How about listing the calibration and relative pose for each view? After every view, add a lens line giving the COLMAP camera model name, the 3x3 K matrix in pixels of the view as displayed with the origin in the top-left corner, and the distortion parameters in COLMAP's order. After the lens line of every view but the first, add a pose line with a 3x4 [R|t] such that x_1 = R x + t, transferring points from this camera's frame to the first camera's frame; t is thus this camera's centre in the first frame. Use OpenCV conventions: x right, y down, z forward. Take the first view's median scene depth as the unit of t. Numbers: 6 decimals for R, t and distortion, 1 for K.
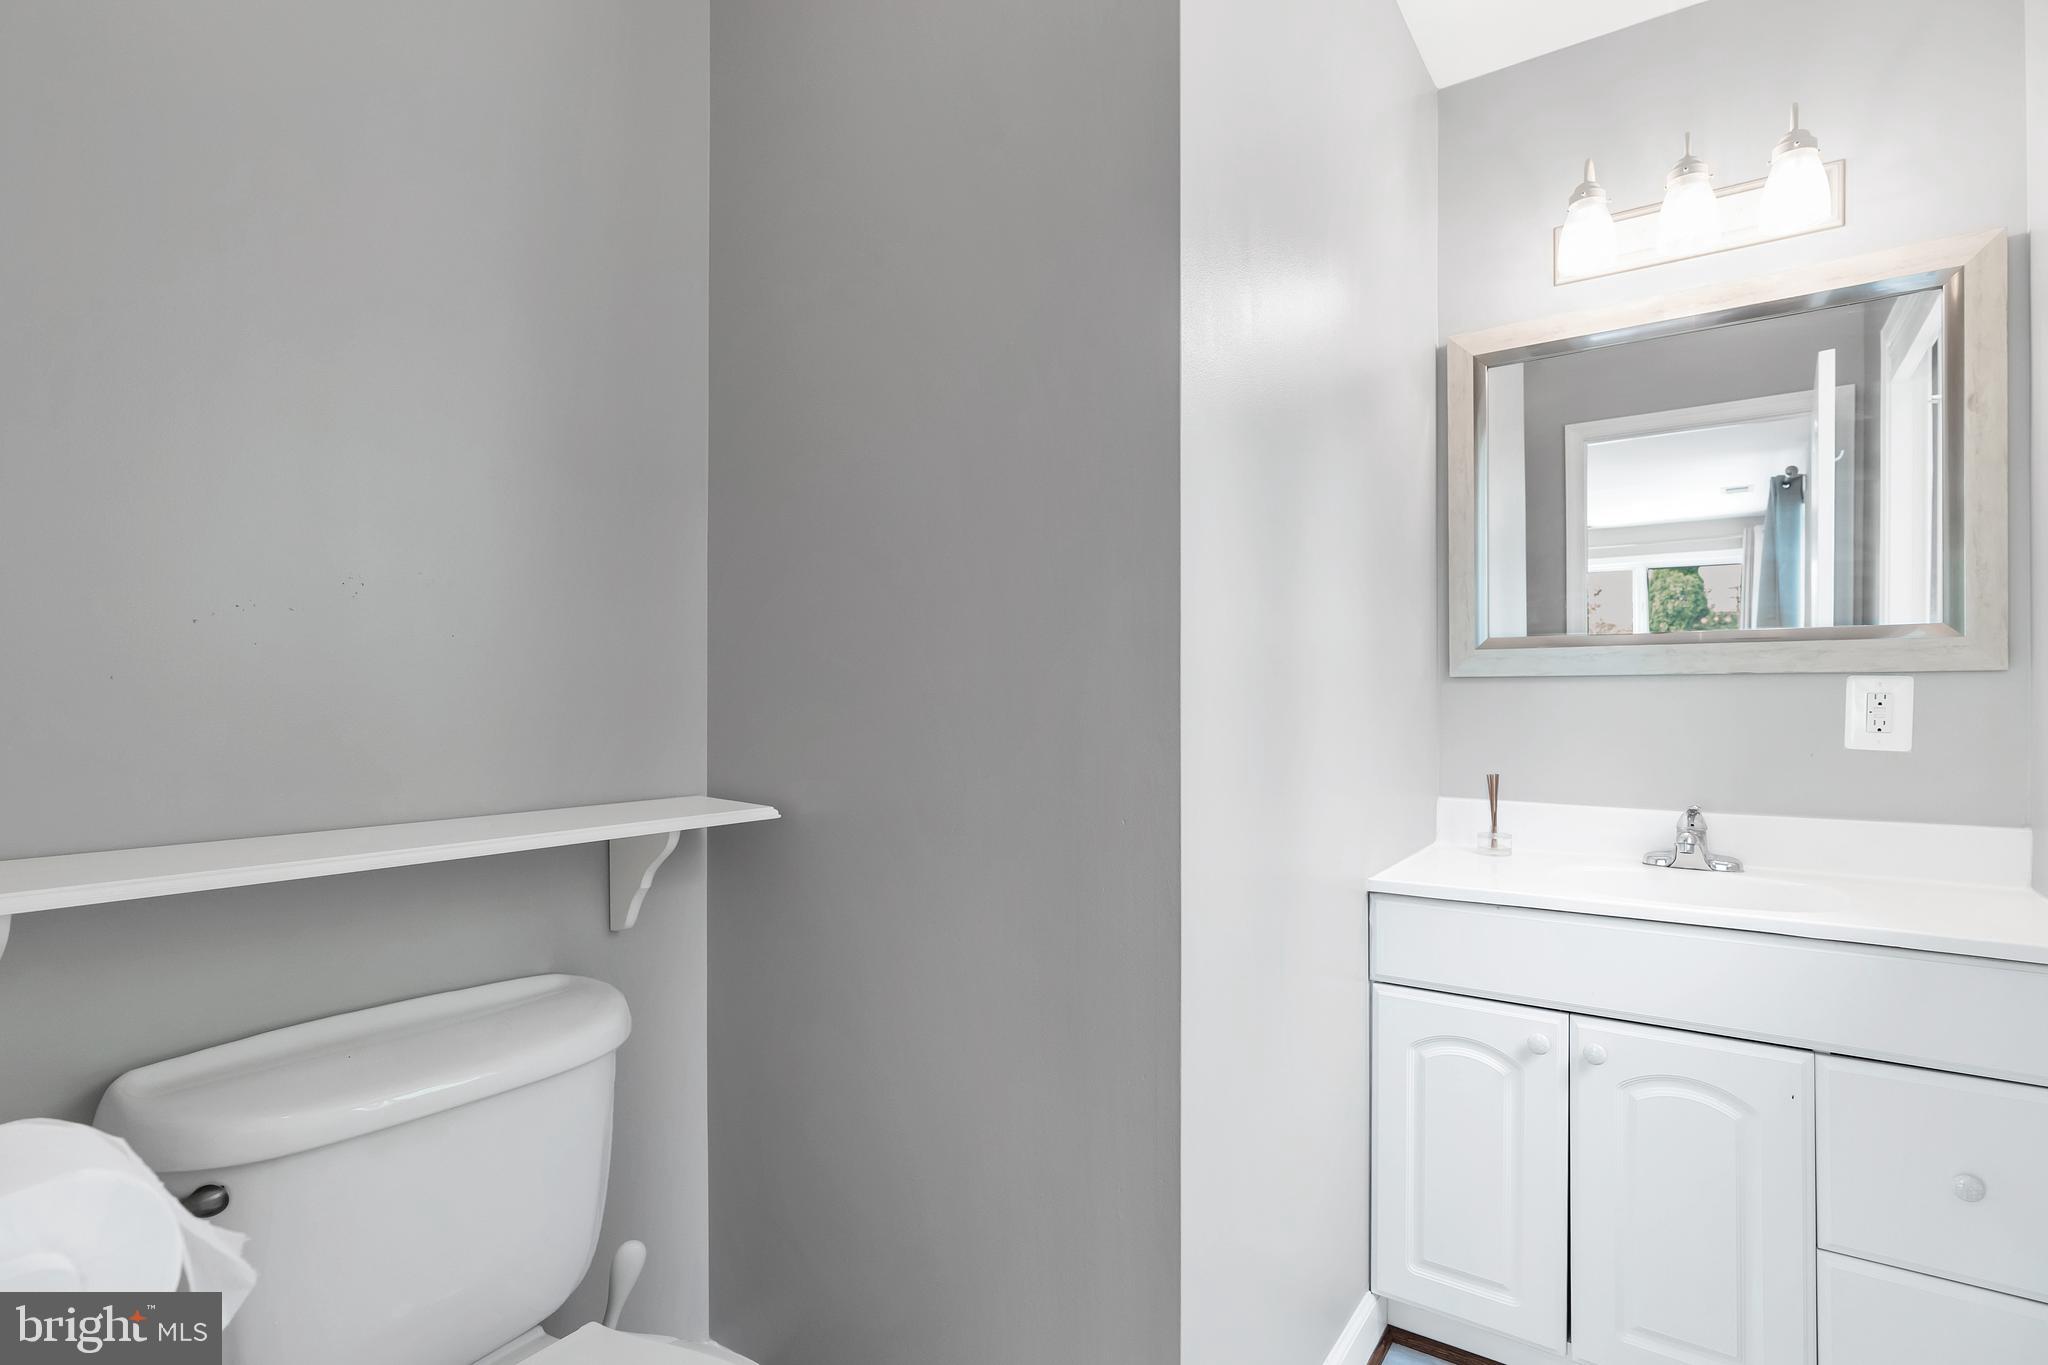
lens RADIAL K [[993.8, 0, 1028.1], [0, 993.8, 688.3], [0, 0, 1]] dist [0.003189, 0.000320]
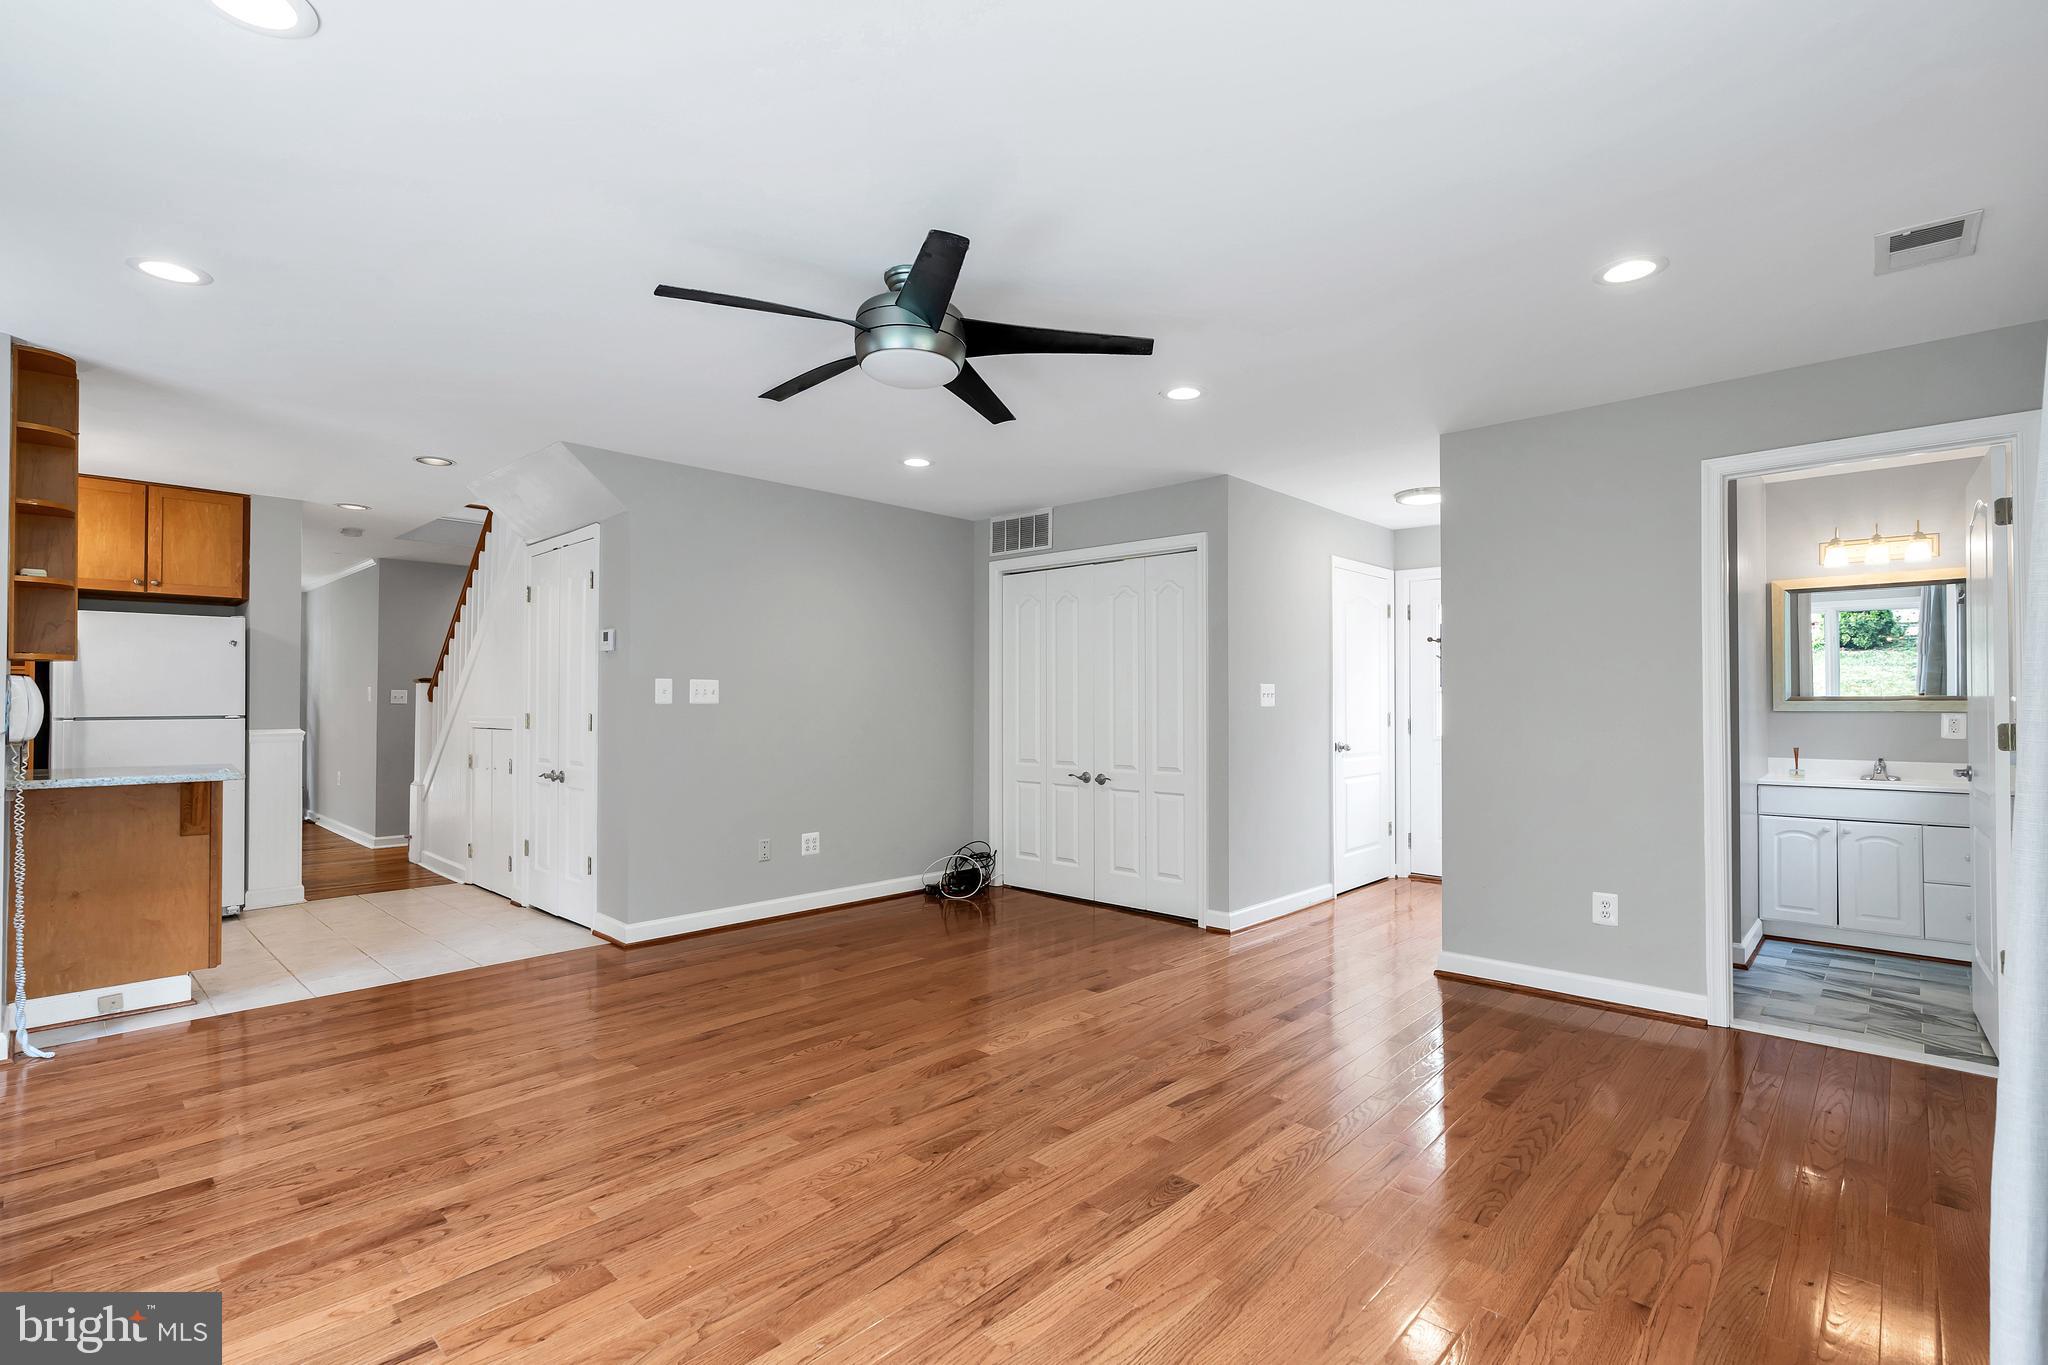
lens RADIAL K [[929.4, 0, 1021.2], [0, 929.4, 688.6], [0, 0, 1]] dist [0.003594, 0.001455]
pose [[0.988267, -0.003083, -0.152707, -1.385652], [0.002078, 0.999975, -0.006740, -0.070008], [0.152724, 0.006344, 0.988248, -2.062328]]
